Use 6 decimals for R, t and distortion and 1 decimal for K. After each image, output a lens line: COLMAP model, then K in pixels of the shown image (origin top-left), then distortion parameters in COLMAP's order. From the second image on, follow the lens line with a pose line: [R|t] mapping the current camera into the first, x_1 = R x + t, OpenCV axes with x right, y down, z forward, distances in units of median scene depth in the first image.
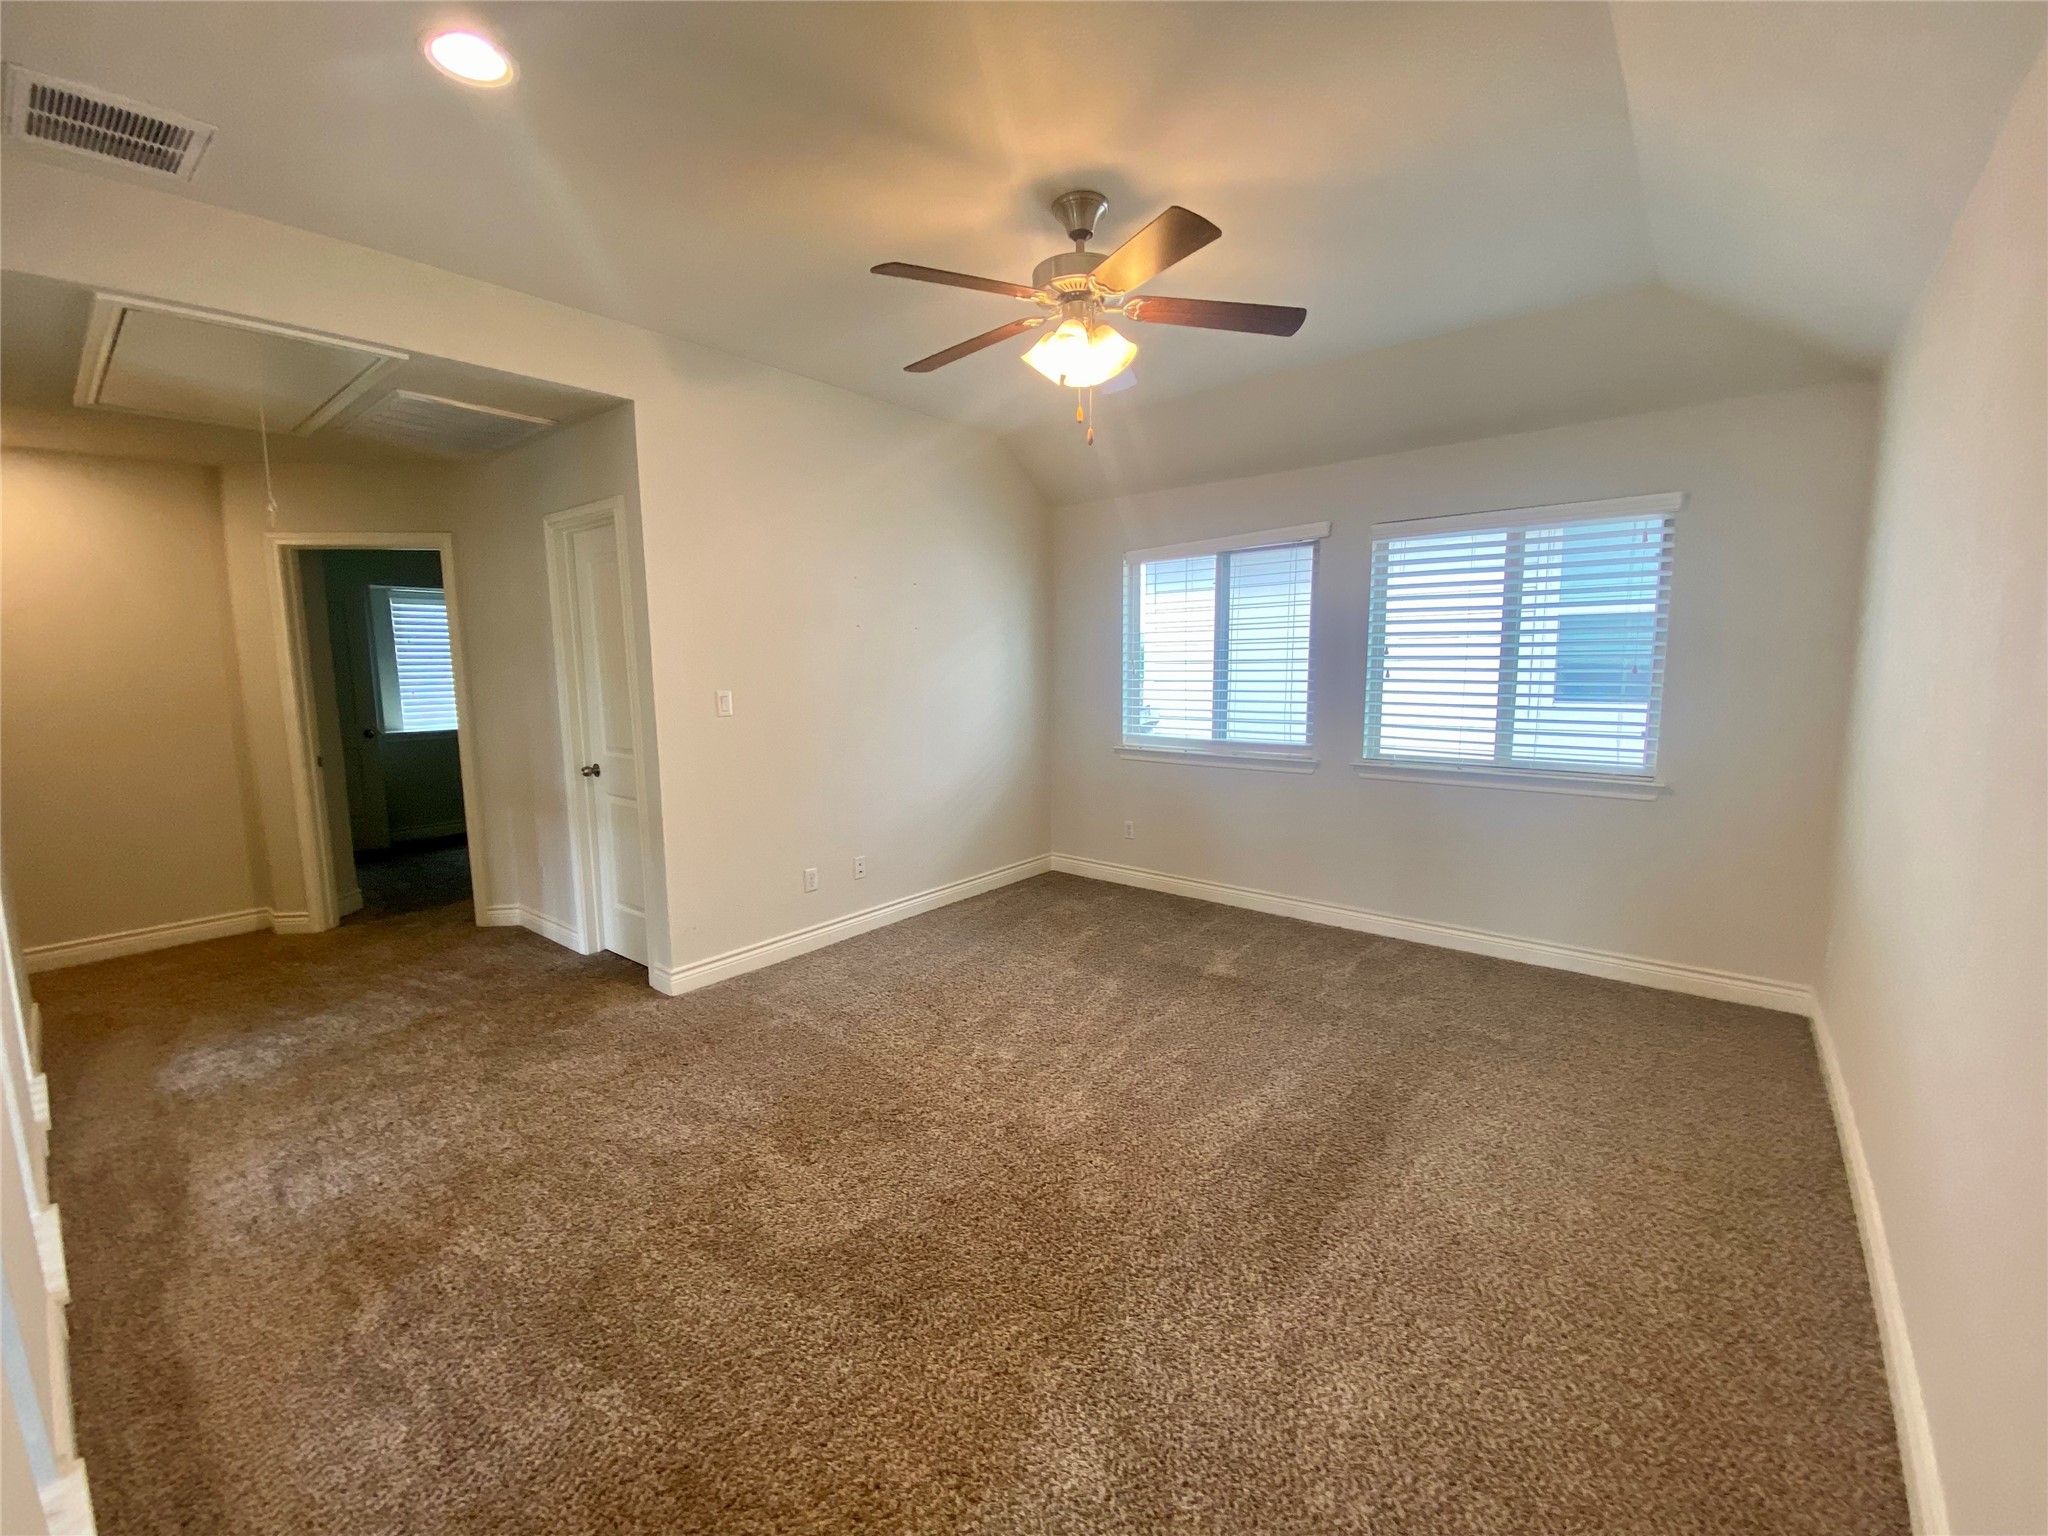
lens RADIAL K [[828.2, 0, 1017.9], [0, 828.2, 765.8], [0, 0, 1]] dist [0.031245, -0.027318]
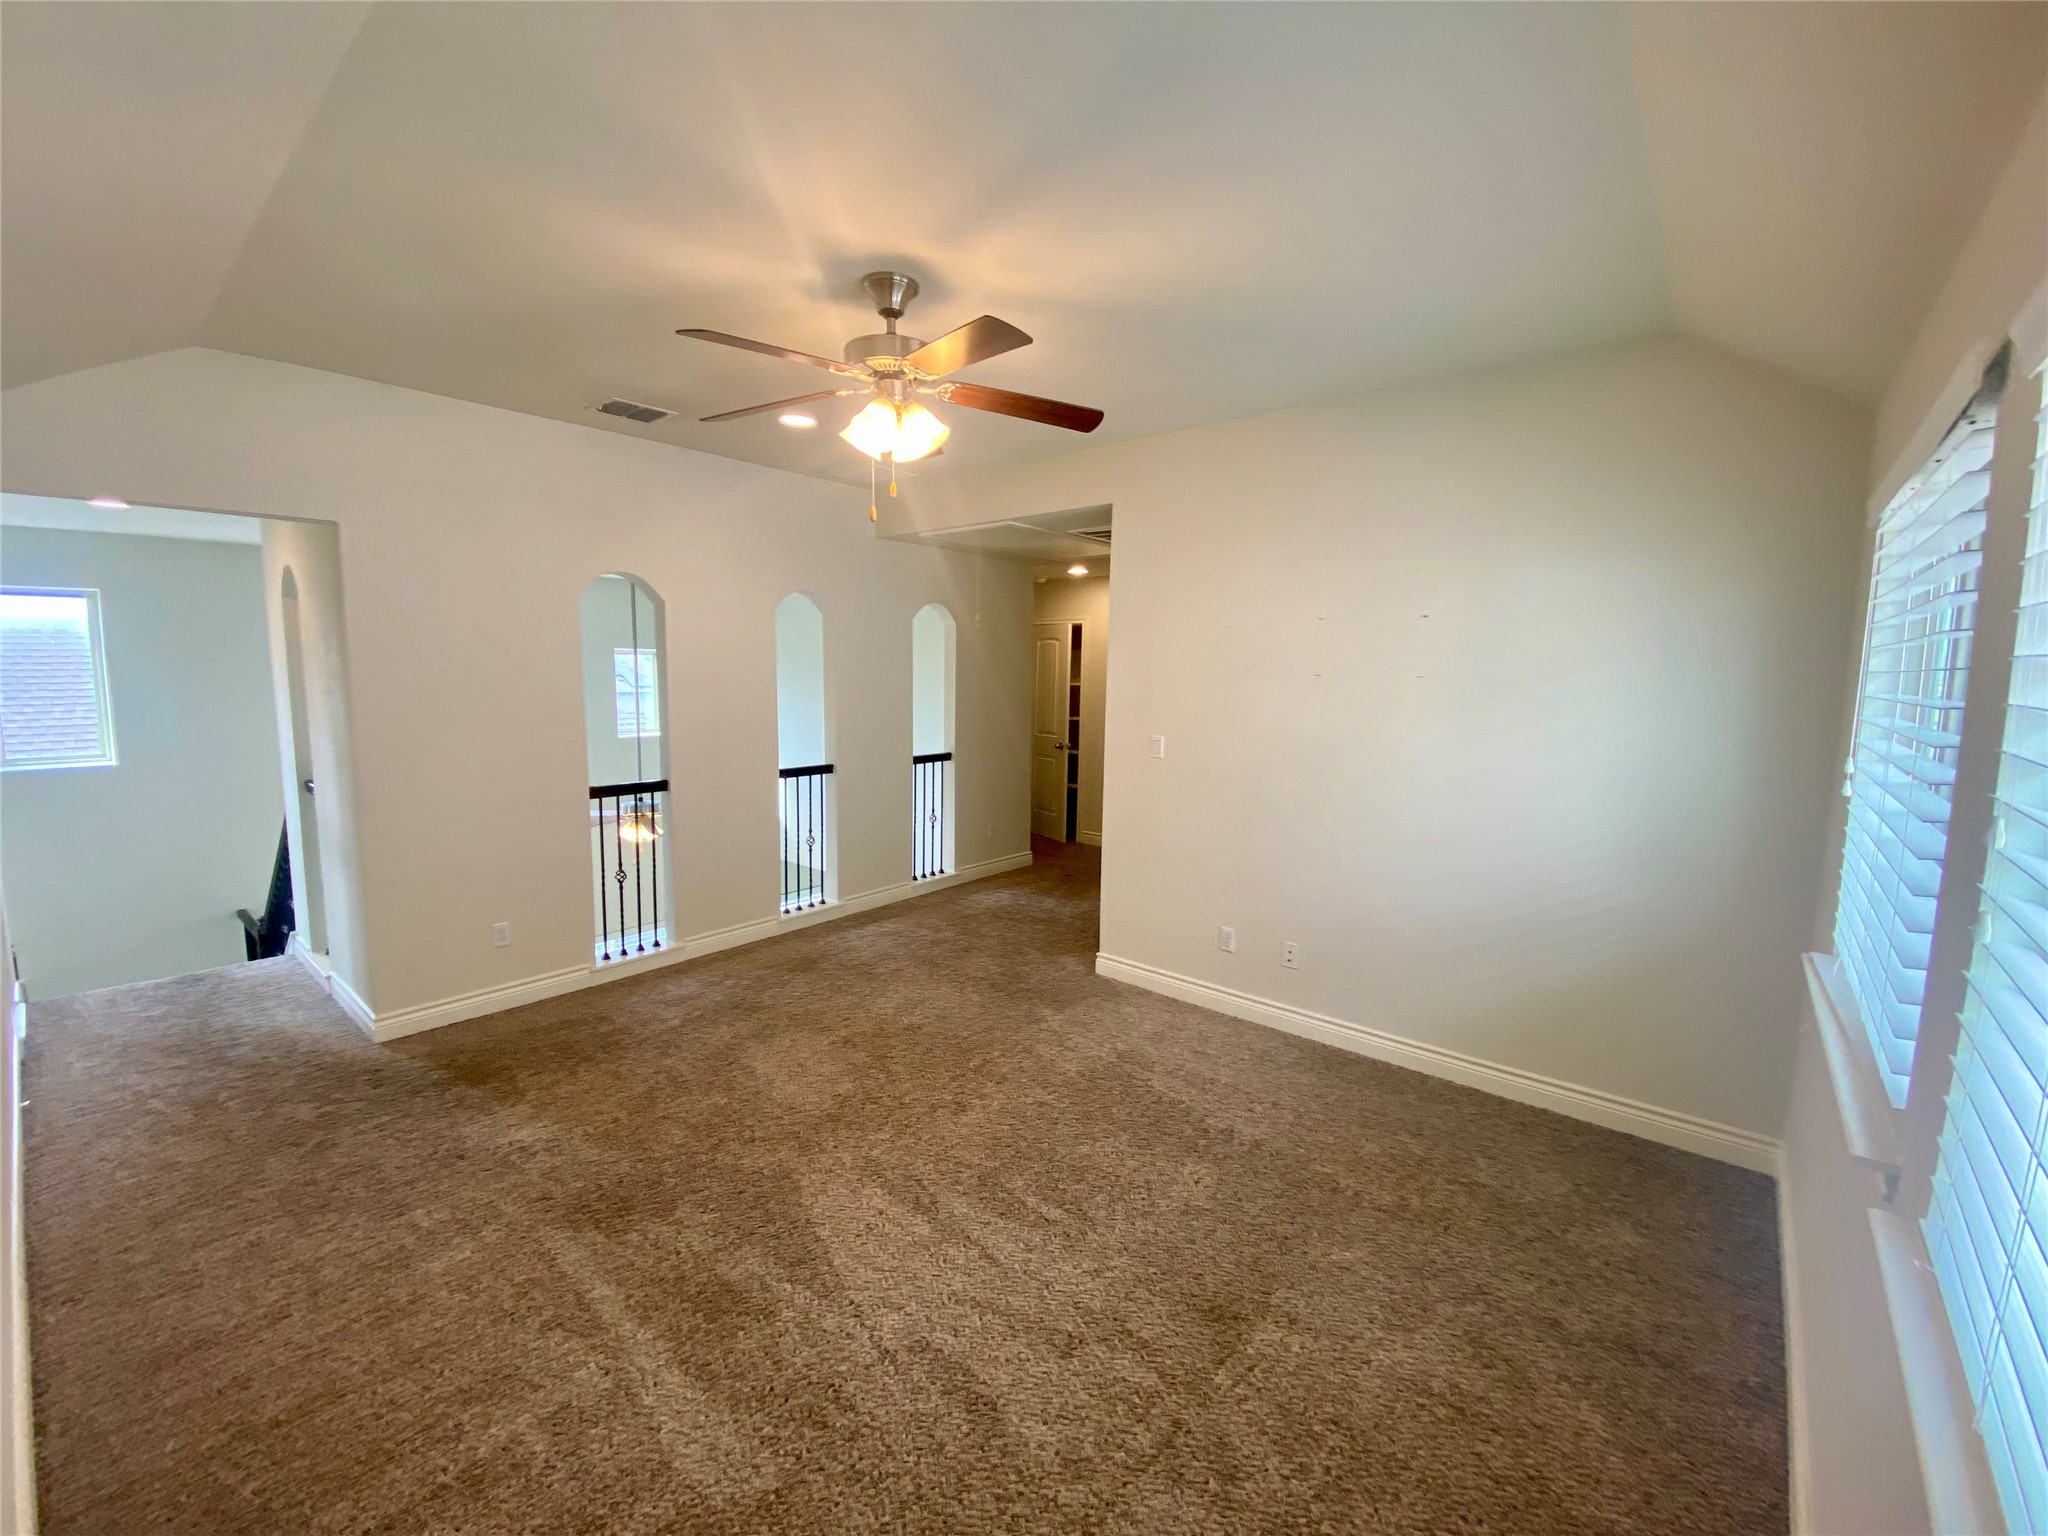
lens RADIAL K [[828.2, 0, 1017.9], [0, 828.2, 765.8], [0, 0, 1]] dist [0.031245, -0.027318]
pose [[0.000962, 0.133114, -0.991100, 0.933101], [-0.145330, 0.980597, 0.131562, -0.209156], [0.989383, 0.143910, 0.020289, 0.986342]]
